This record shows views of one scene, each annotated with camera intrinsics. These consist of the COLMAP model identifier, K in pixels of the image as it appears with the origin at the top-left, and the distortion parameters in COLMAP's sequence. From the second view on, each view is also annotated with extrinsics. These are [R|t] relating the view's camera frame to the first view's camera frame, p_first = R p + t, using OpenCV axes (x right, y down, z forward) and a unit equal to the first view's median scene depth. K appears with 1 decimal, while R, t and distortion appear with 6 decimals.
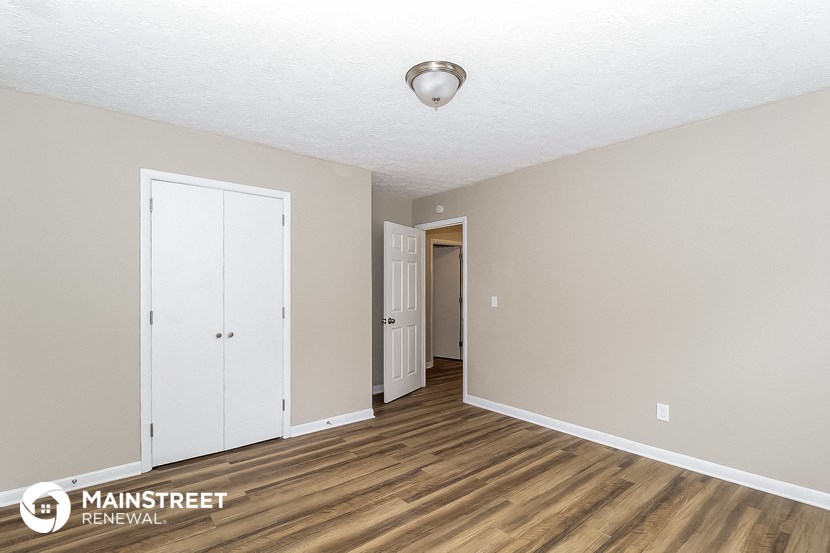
lens RADIAL K [[404.4, 0, 421.2], [0, 404.4, 288.2], [0, 0, 1]] dist [0.005404, -0.004668]
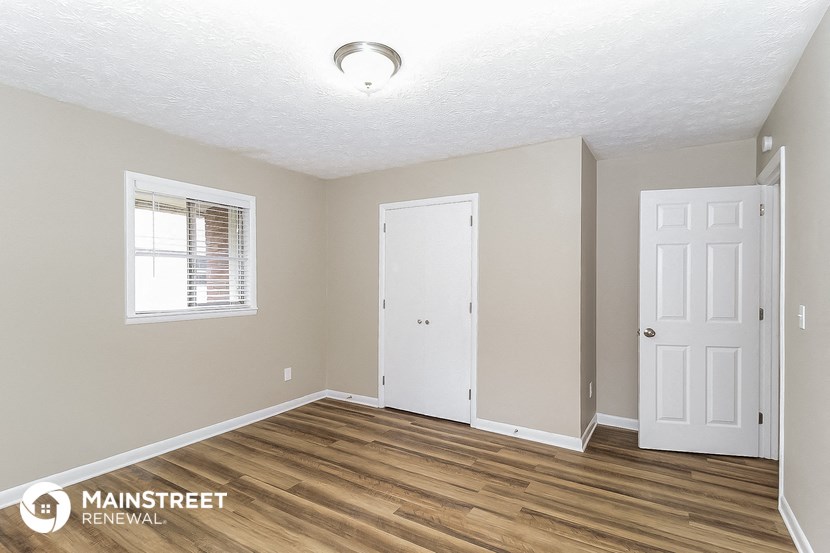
lens RADIAL K [[404.4, 0, 416.1], [0, 404.4, 280.3], [0, 0, 1]] dist [0.005404, -0.004668]
pose [[0.298664, -0.007348, -0.954330, 0.643008], [-0.005685, 0.999939, -0.009478, -0.000130], [0.954341, 0.008256, 0.298604, 0.558102]]
